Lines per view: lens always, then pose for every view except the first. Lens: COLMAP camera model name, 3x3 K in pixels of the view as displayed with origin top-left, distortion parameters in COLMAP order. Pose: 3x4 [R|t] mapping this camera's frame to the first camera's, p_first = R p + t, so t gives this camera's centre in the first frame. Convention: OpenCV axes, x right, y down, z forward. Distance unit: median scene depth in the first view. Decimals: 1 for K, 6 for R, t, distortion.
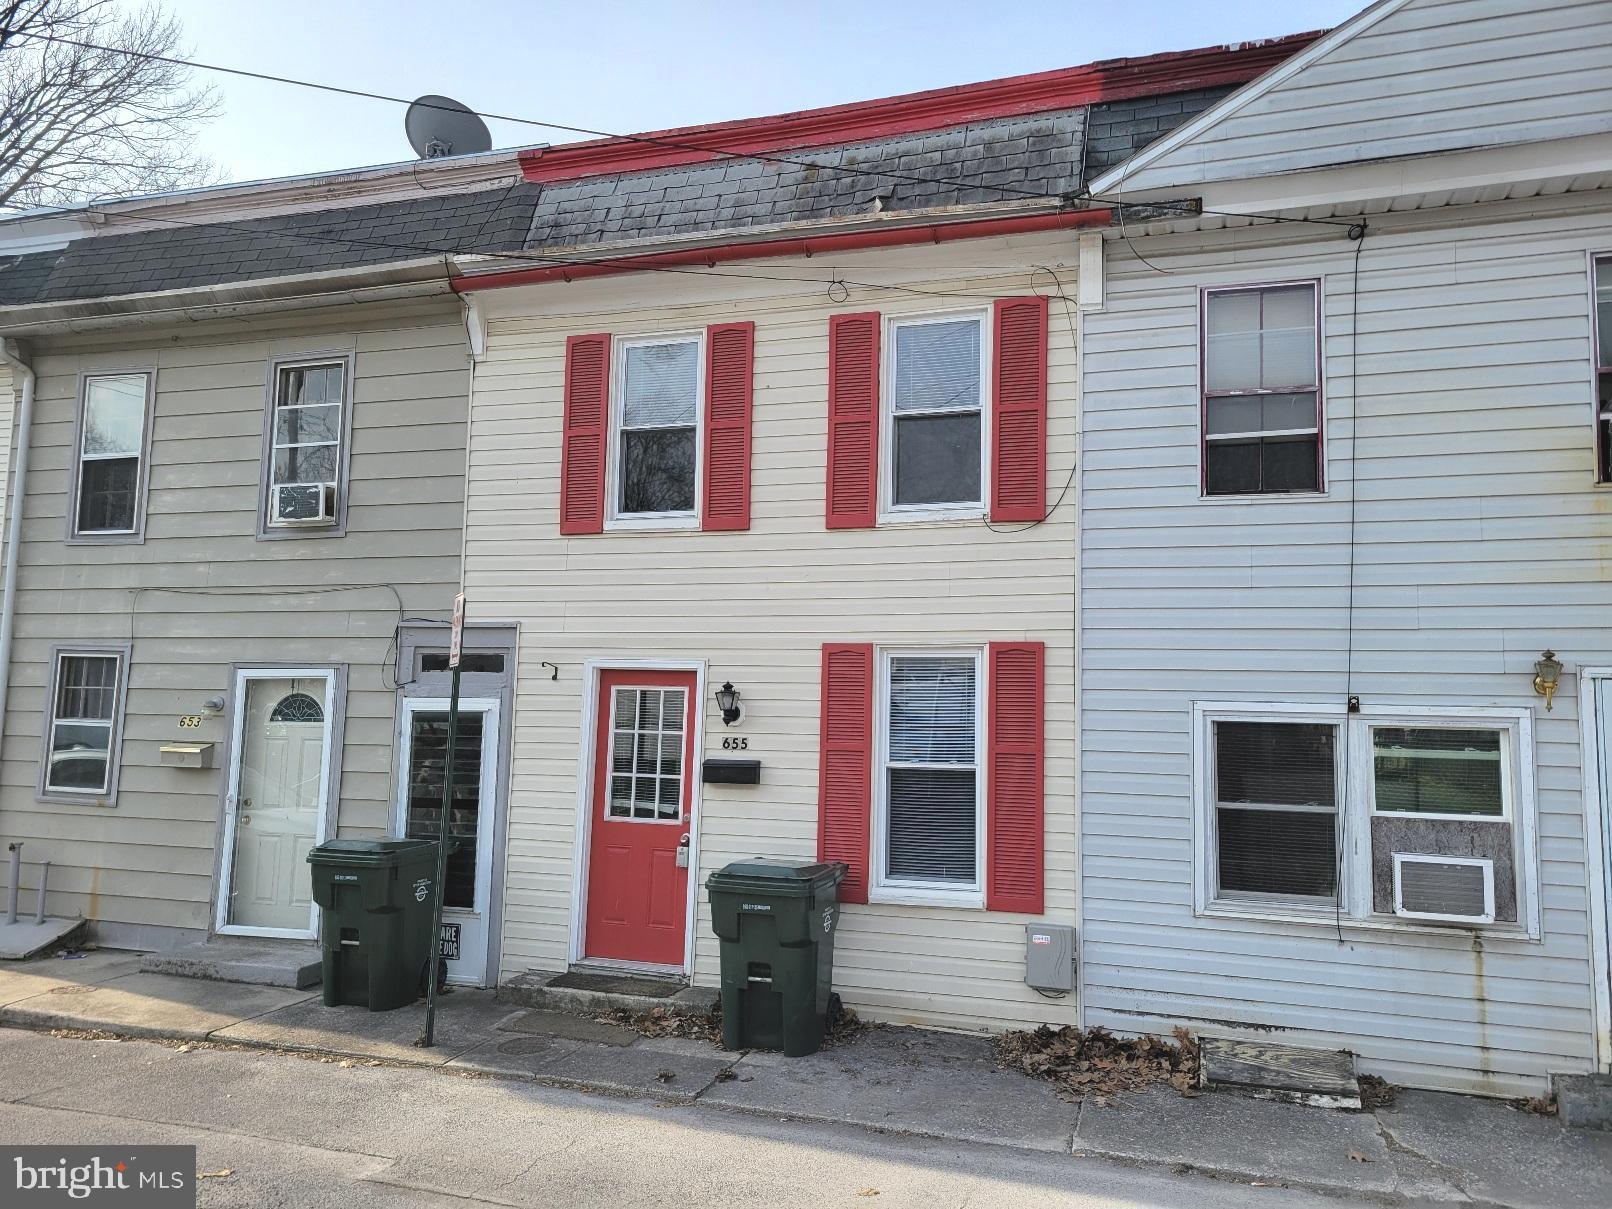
lens RADIAL K [[1182.9, 0, 806.0], [0, 1182.9, 604.5], [0, 0, 1]] dist [0.040842, -0.007074]
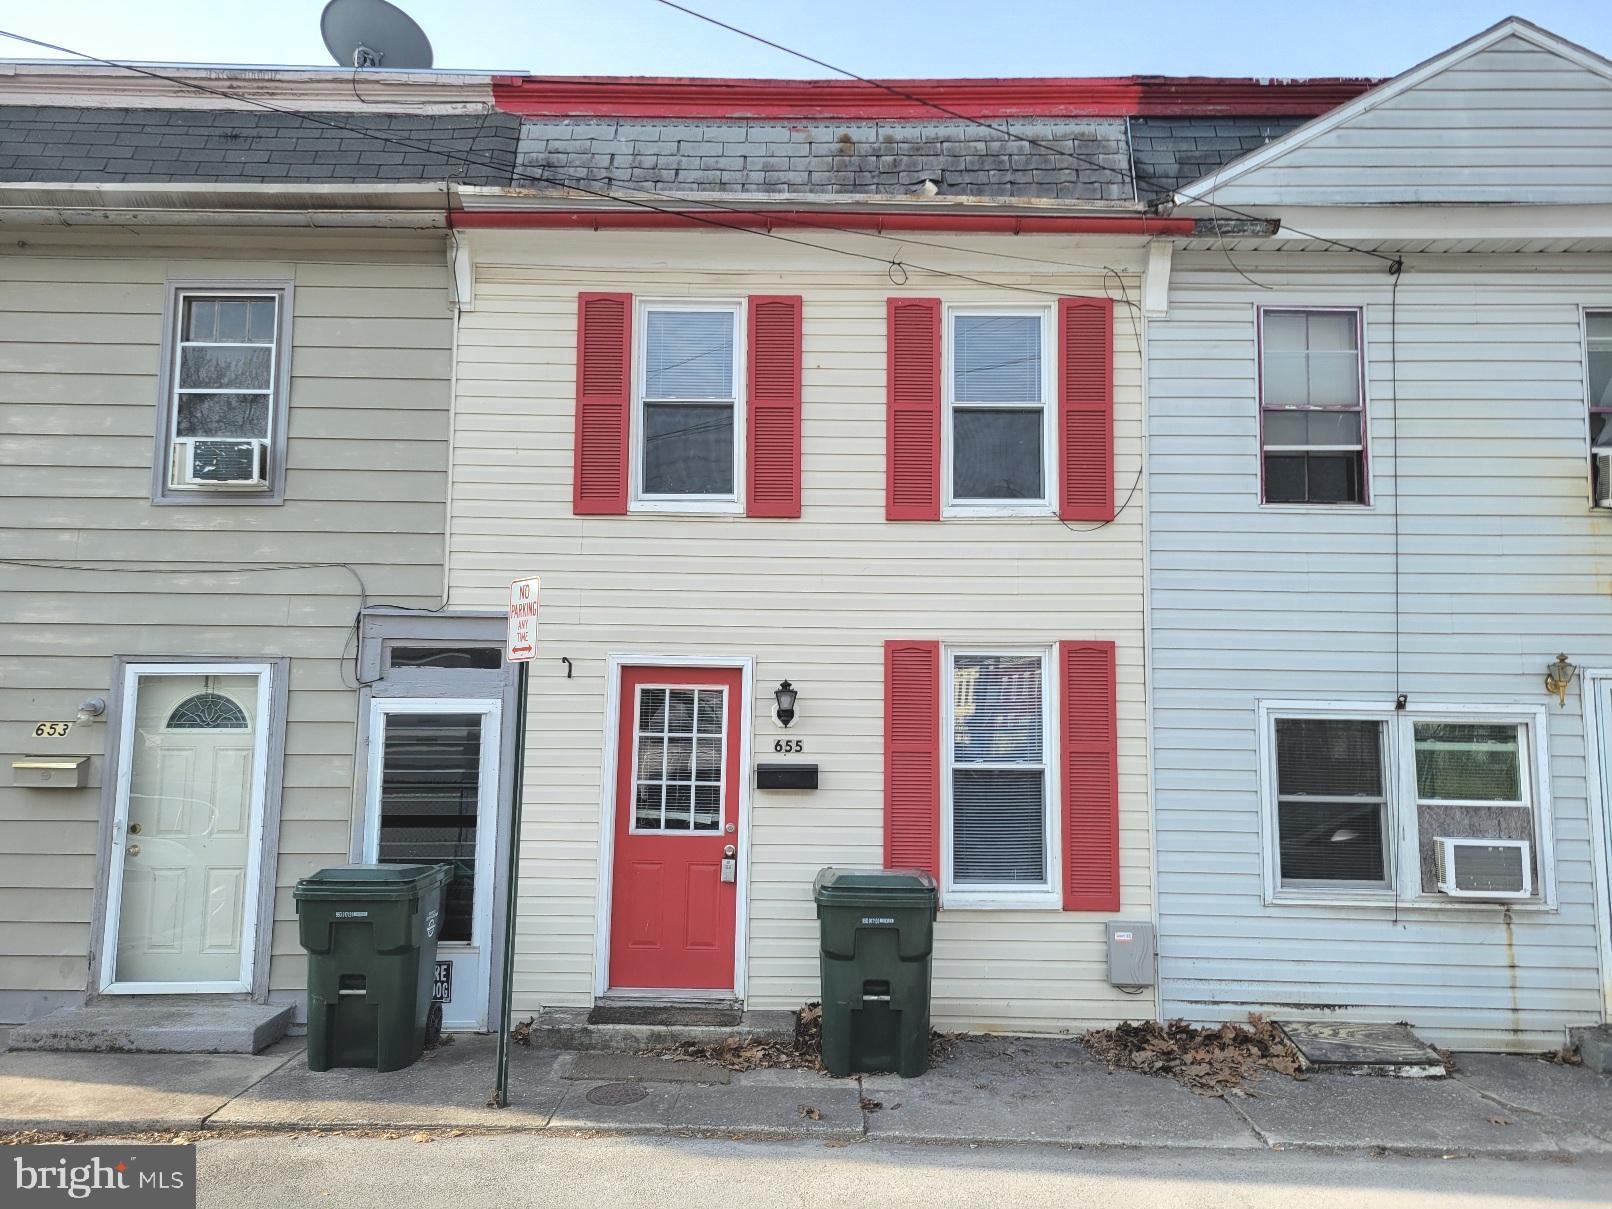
lens RADIAL K [[1182.9, 0, 806.0], [0, 1182.9, 604.5], [0, 0, 1]] dist [0.040842, -0.007074]
pose [[0.954062, 0.021157, 0.298862, -0.330793], [-0.021161, 0.999771, -0.003222, 0.008613], [-0.298862, -0.003250, 0.954291, 0.108428]]
